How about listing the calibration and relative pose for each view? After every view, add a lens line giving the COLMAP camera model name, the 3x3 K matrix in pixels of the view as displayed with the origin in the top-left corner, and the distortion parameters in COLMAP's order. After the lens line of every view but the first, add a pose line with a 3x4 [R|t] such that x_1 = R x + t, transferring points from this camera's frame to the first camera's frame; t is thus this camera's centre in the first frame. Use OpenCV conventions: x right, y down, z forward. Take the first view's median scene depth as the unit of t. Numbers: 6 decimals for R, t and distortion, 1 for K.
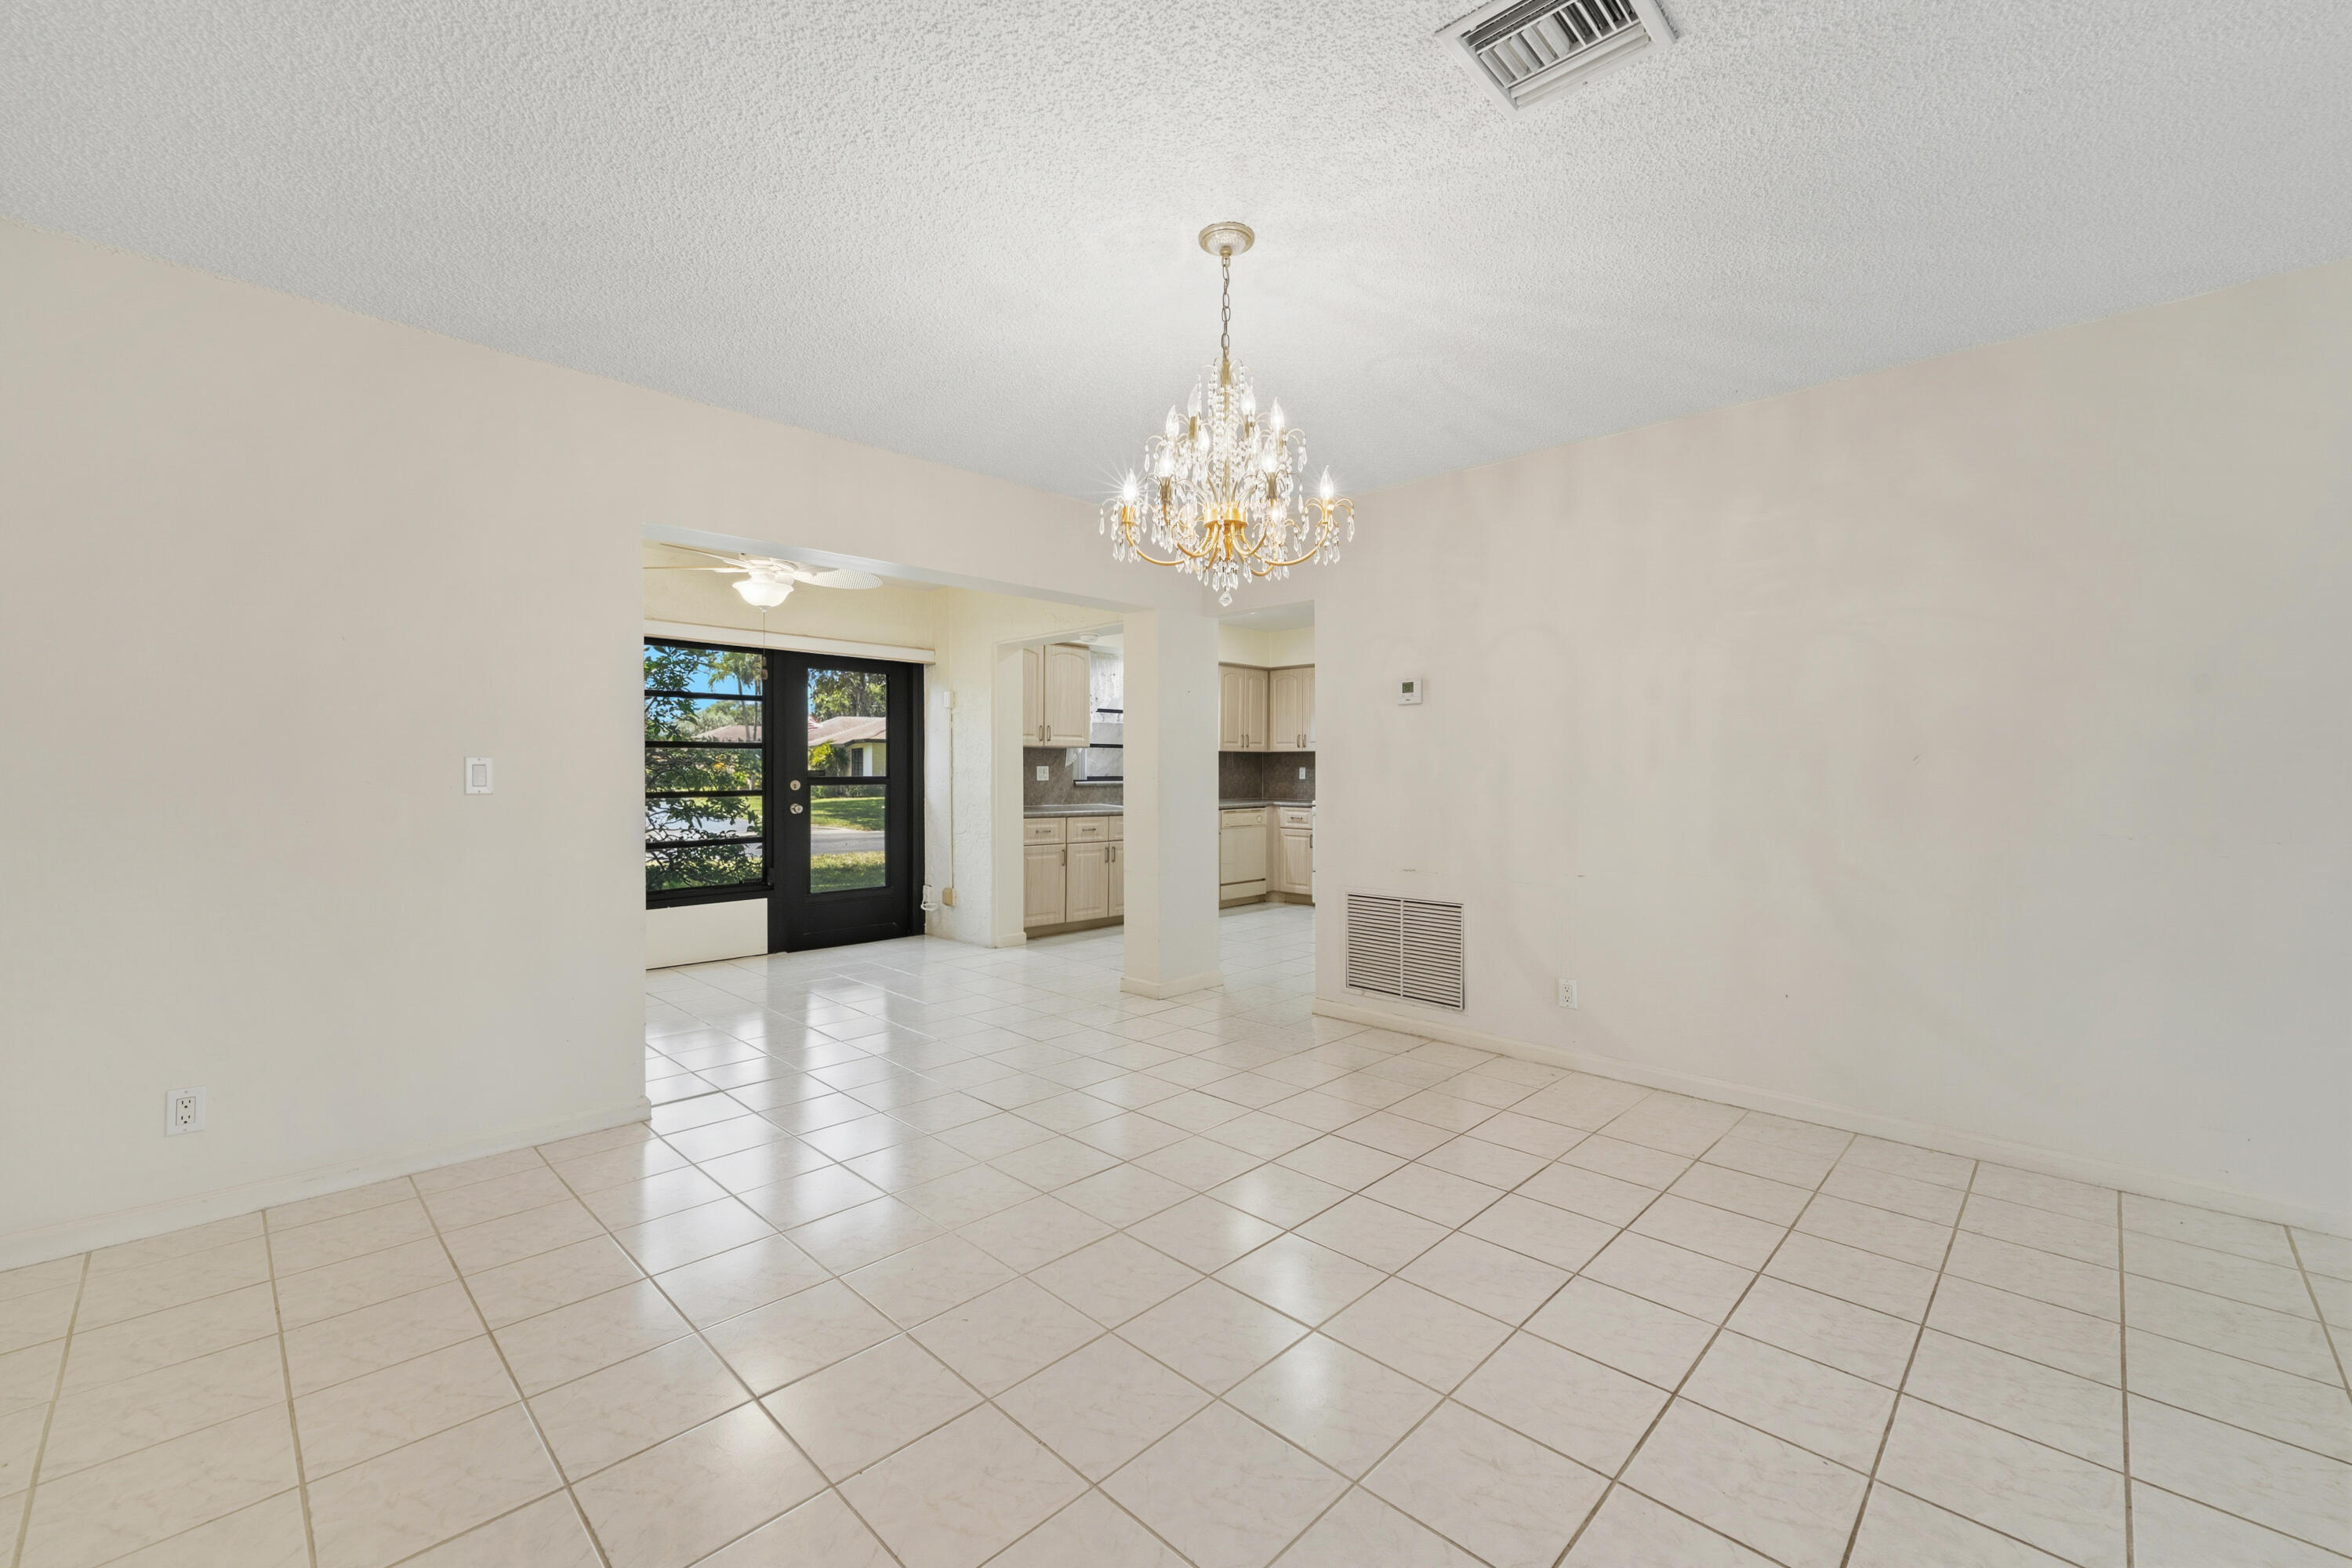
lens RADIAL K [[958.2, 0, 1177.9], [0, 958.2, 787.4], [0, 0, 1]] dist [-0.001273, 0.000010]
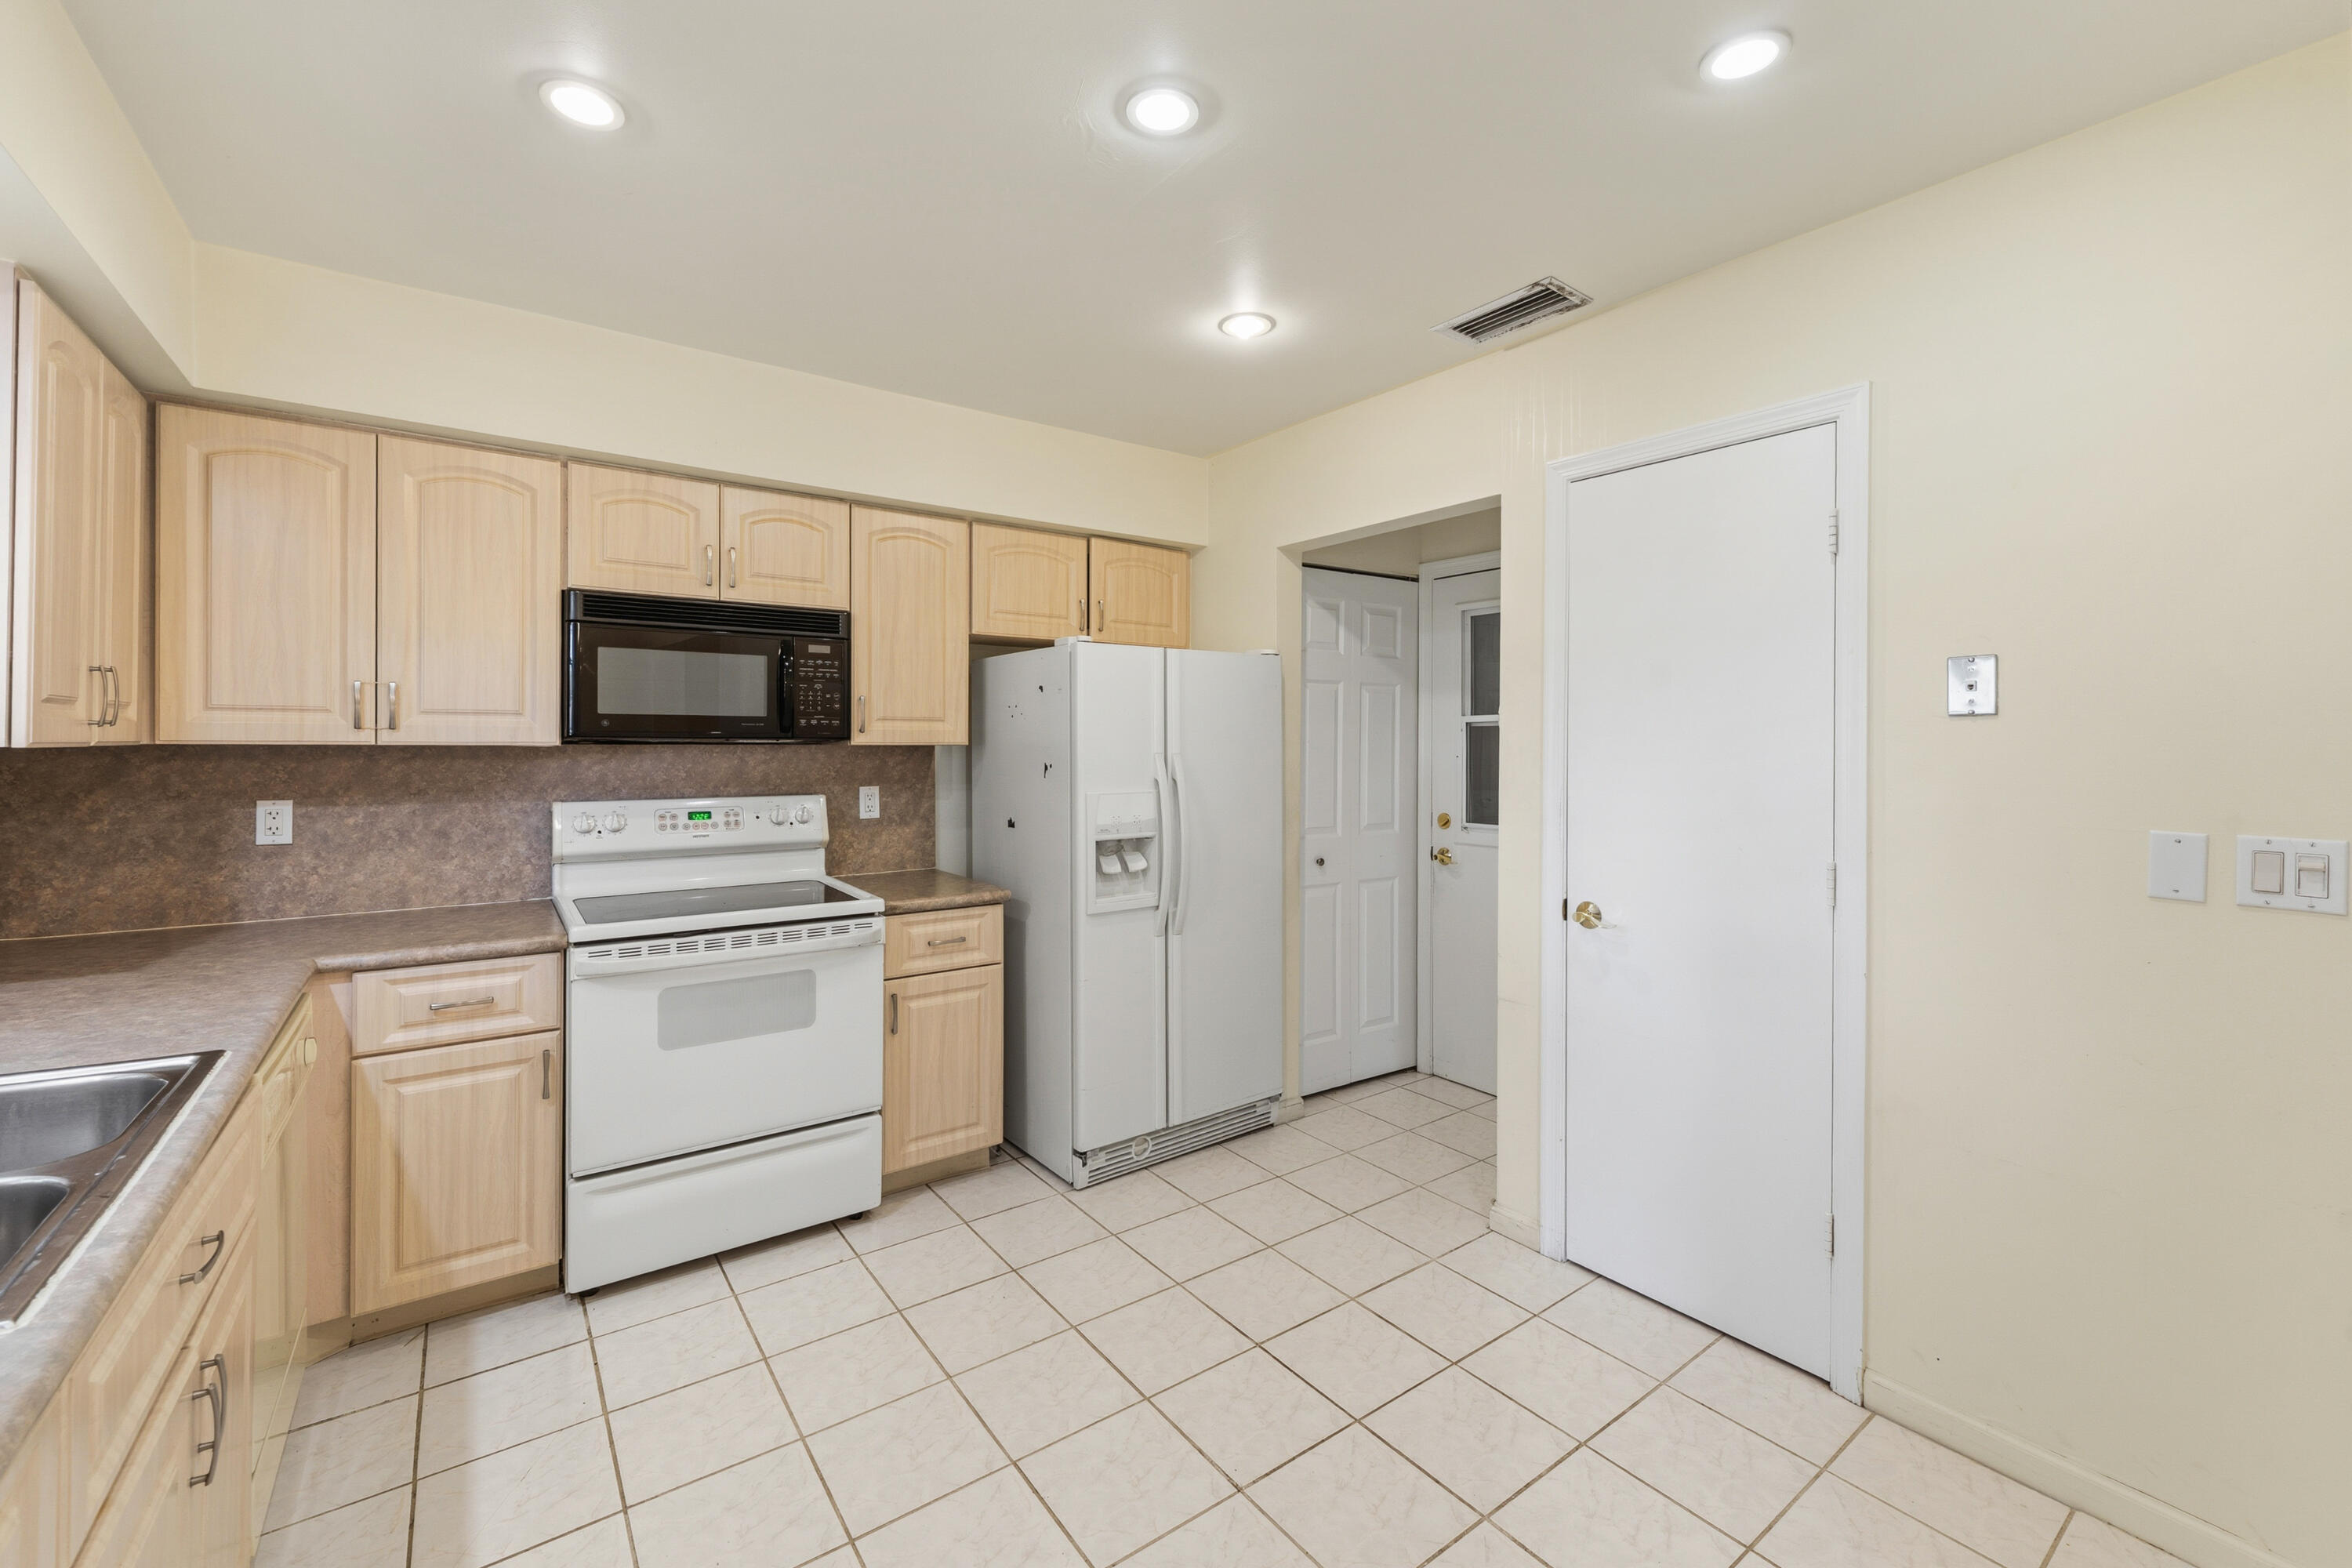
lens RADIAL K [[958.2, 0, 1168.1], [0, 958.2, 750.6], [0, 0, 1]] dist [-0.001273, 0.000010]
pose [[0.172352, -0.009906, 0.984986, -0.121716], [0.016853, 0.999833, 0.007106, -0.042910], [-0.984891, 0.015375, 0.172490, 0.926701]]
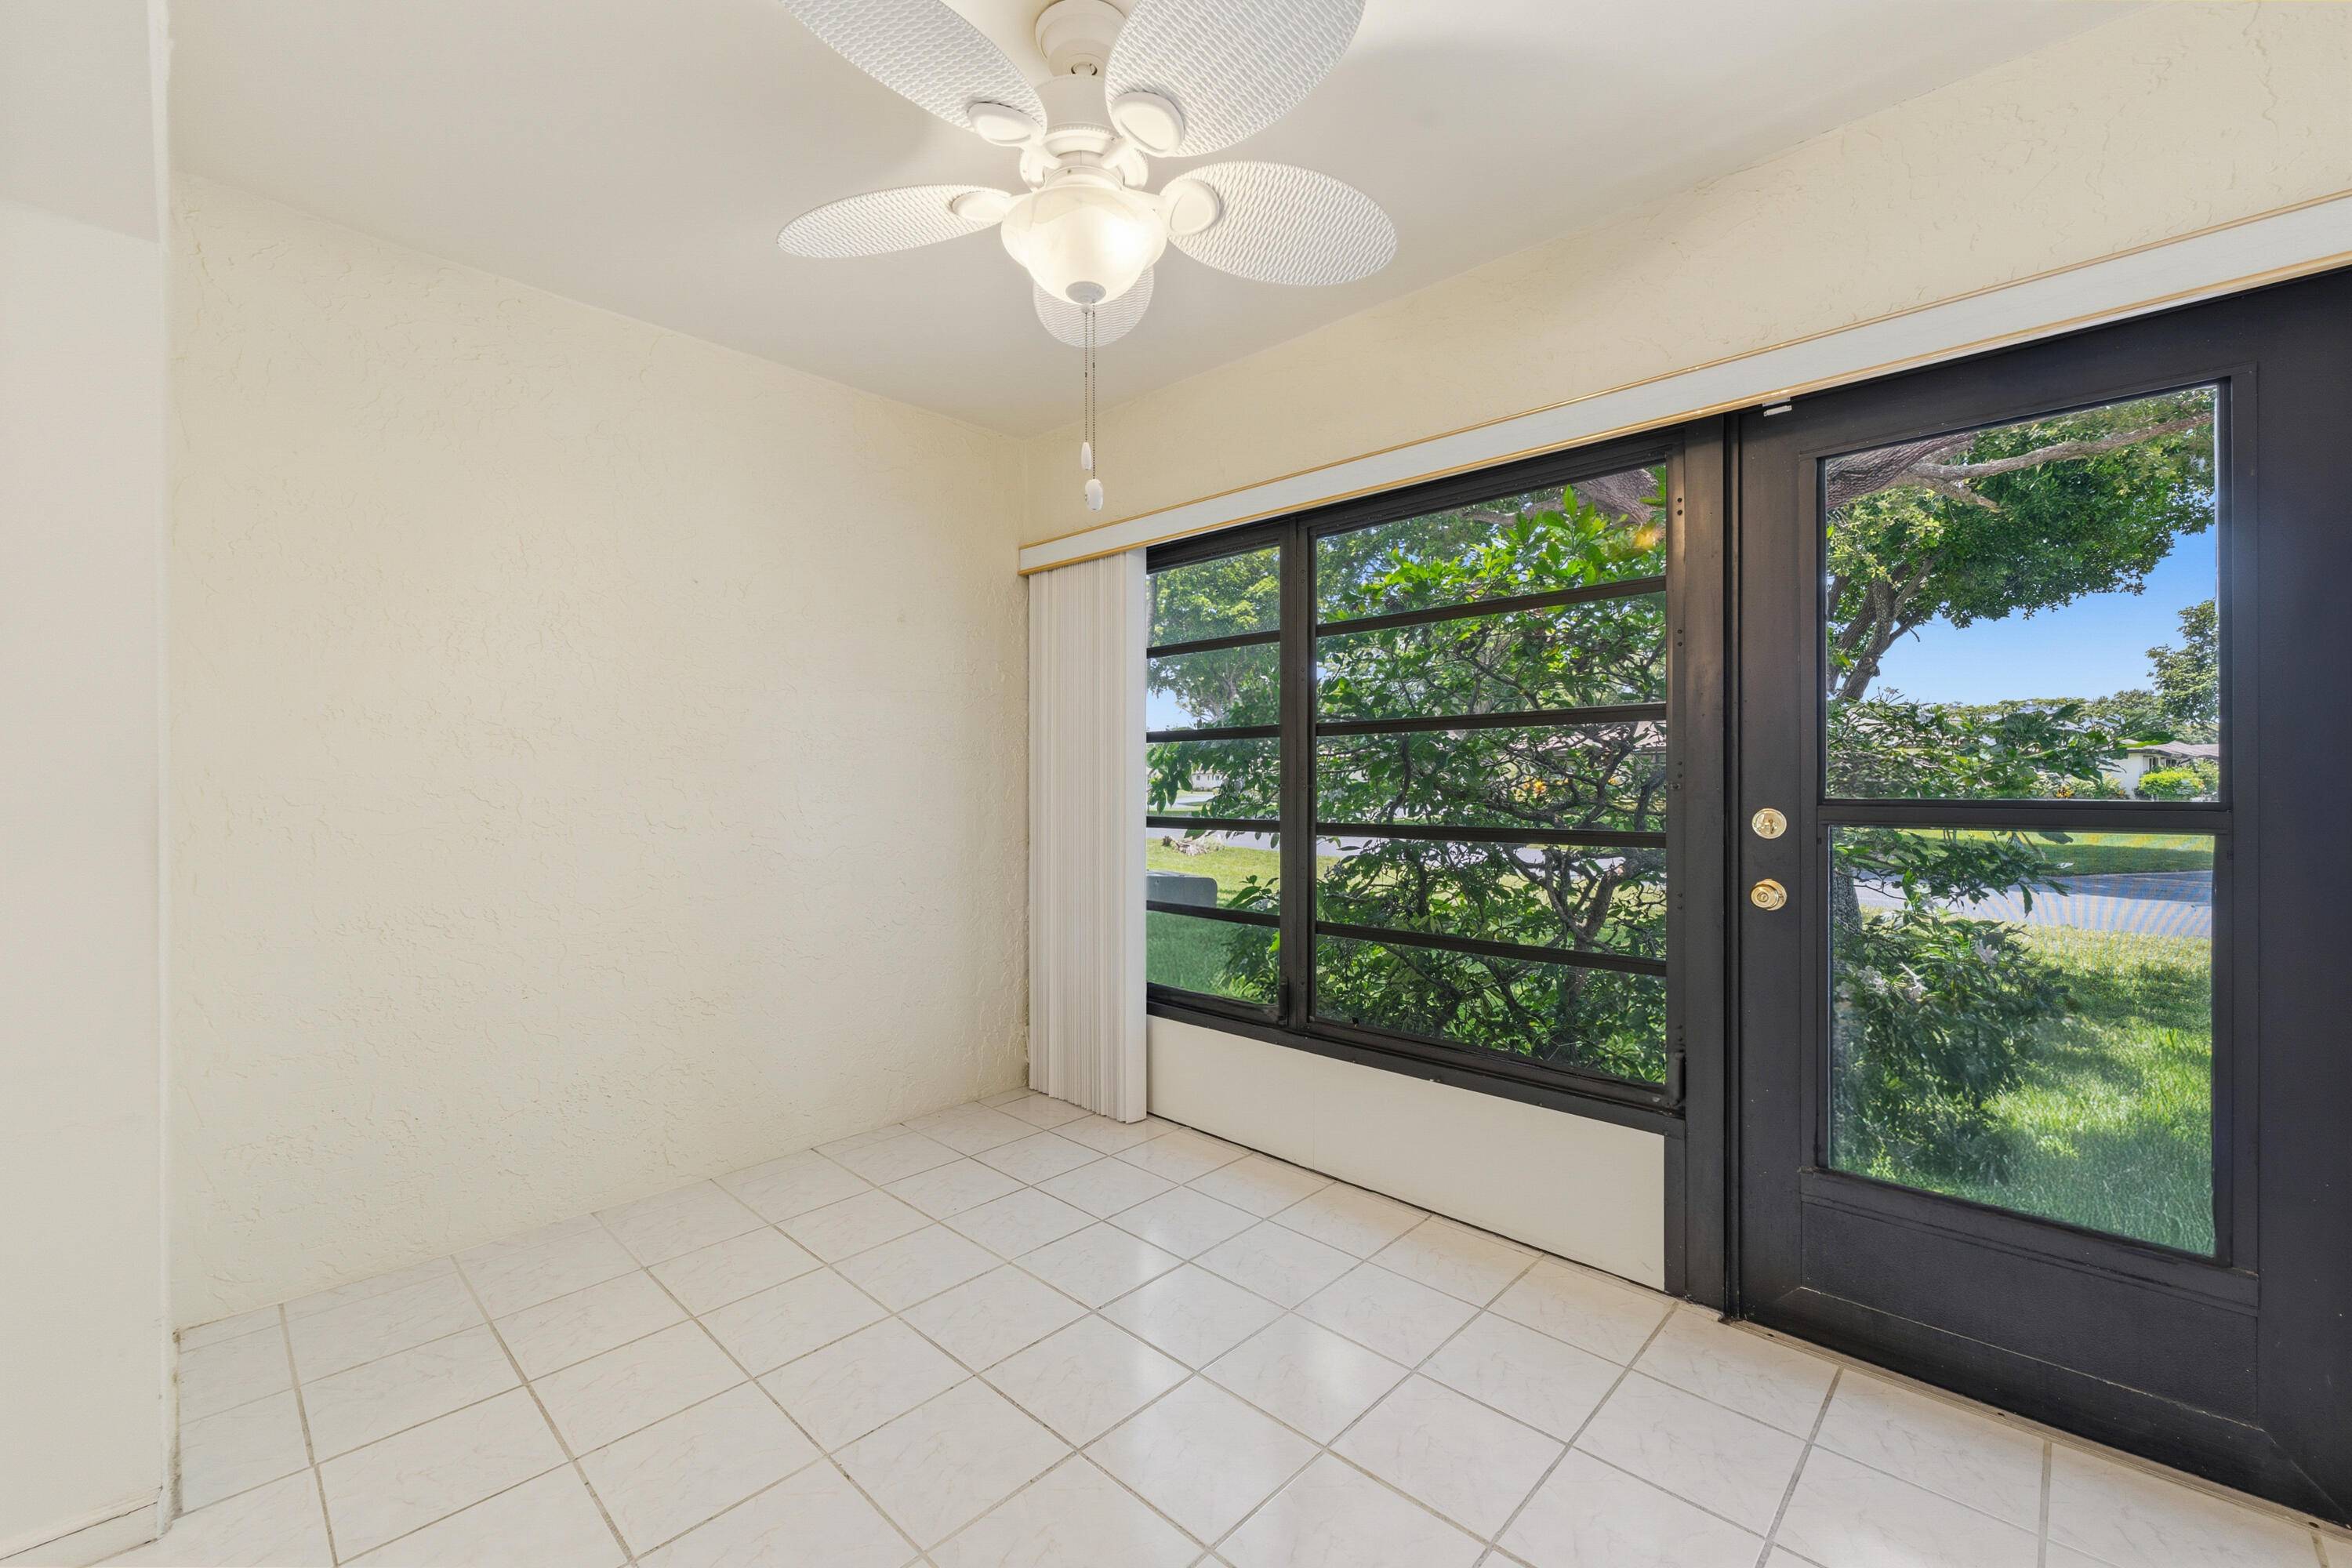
lens RADIAL K [[958.2, 0, 1173.0], [0, 958.2, 780.8], [0, 0, 1]] dist [-0.001273, 0.000010]
pose [[0.011699, -0.001324, -0.999931, -0.065765], [-0.017835, 0.999840, -0.001532, -0.011647], [0.999772, 0.017852, 0.011674, 0.715884]]
